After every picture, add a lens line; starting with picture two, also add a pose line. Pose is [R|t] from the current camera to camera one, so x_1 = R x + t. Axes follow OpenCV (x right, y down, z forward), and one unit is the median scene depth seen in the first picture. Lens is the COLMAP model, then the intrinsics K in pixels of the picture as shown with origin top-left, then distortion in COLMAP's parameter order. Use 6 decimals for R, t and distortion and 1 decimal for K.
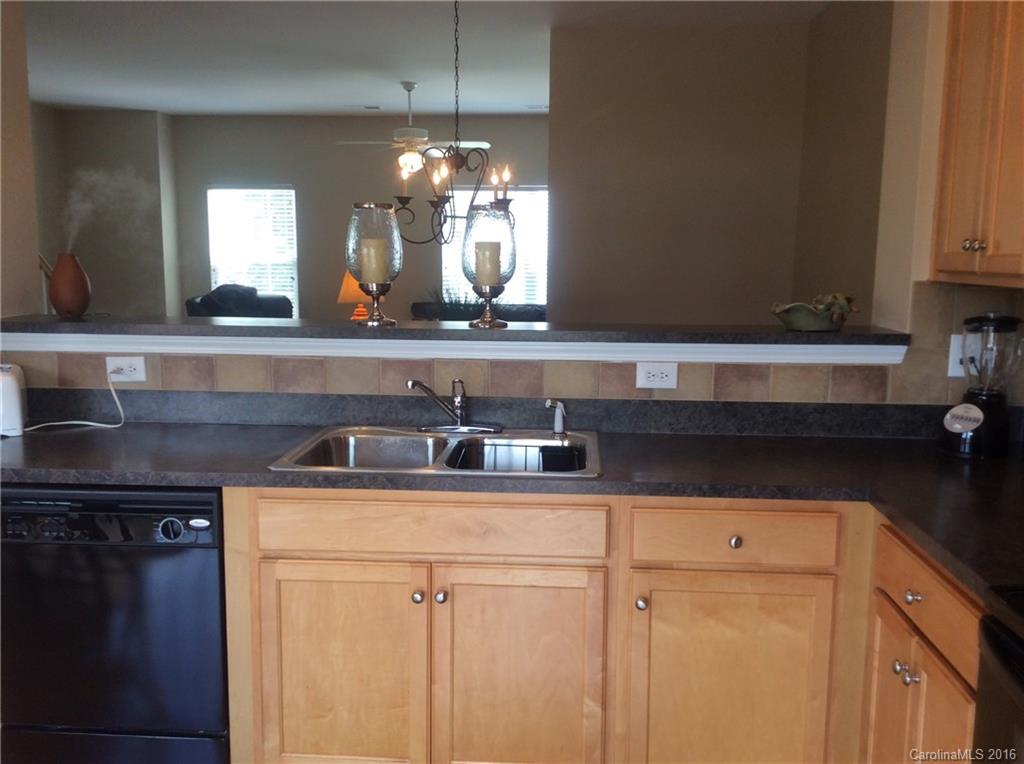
lens RADIAL K [[927.6, 0, 516.2], [0, 927.6, 393.5], [0, 0, 1]] dist [0.135652, -0.237516]
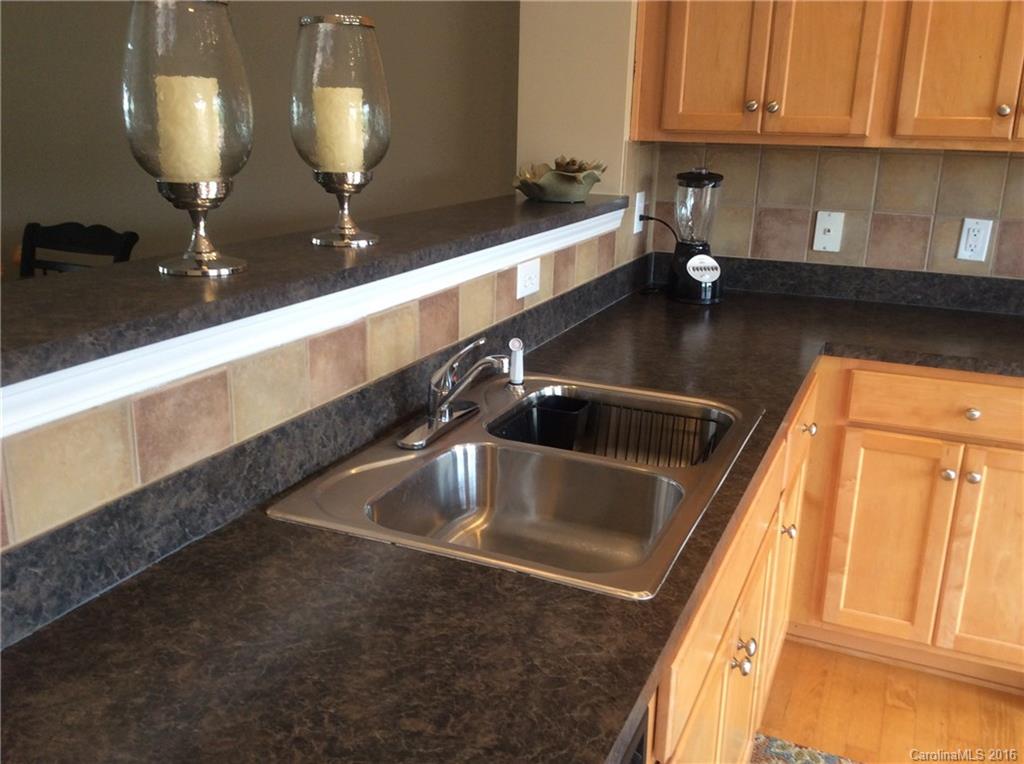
lens RADIAL K [[927.6, 0, 516.2], [0, 927.6, 393.5], [0, 0, 1]] dist [0.135652, -0.237516]
pose [[0.335427, -0.276980, 0.900428, -0.572131], [0.119144, 0.960599, 0.251106, -0.122679], [-0.934502, 0.023053, 0.355212, 0.745740]]
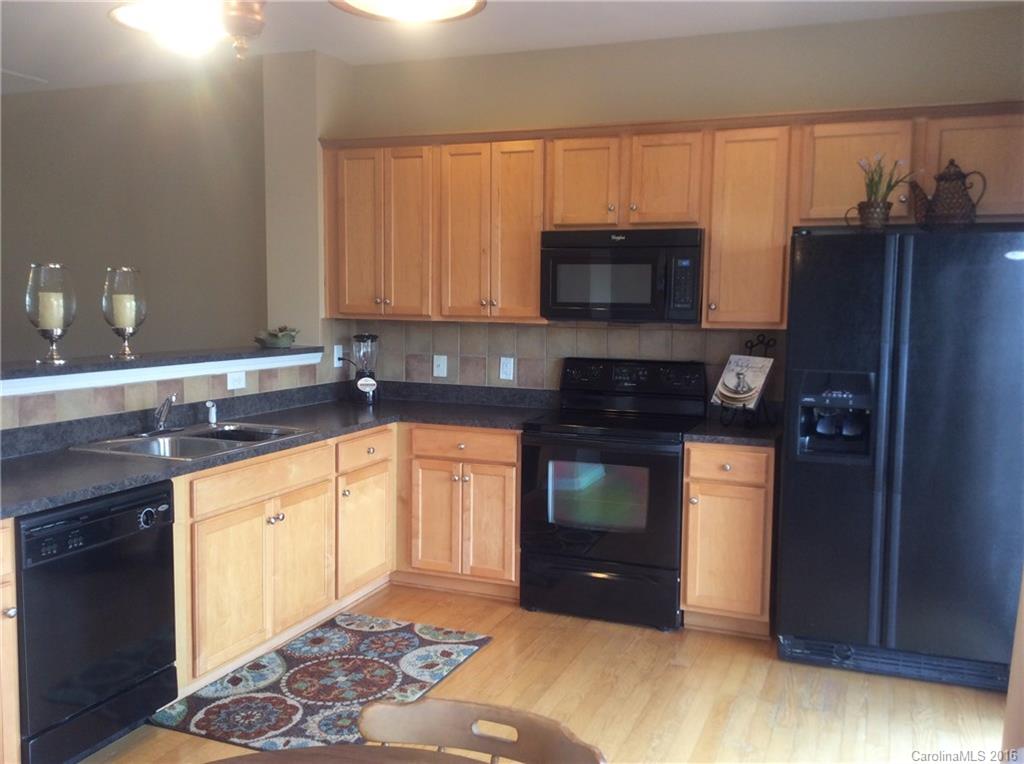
lens RADIAL K [[927.6, 0, 516.2], [0, 927.6, 393.5], [0, 0, 1]] dist [0.135652, -0.237516]
pose [[0.299518, -0.101575, 0.948668, -1.218834], [0.127105, 0.989702, 0.065839, -0.042362], [-0.945586, 0.100861, 0.309344, 0.066999]]
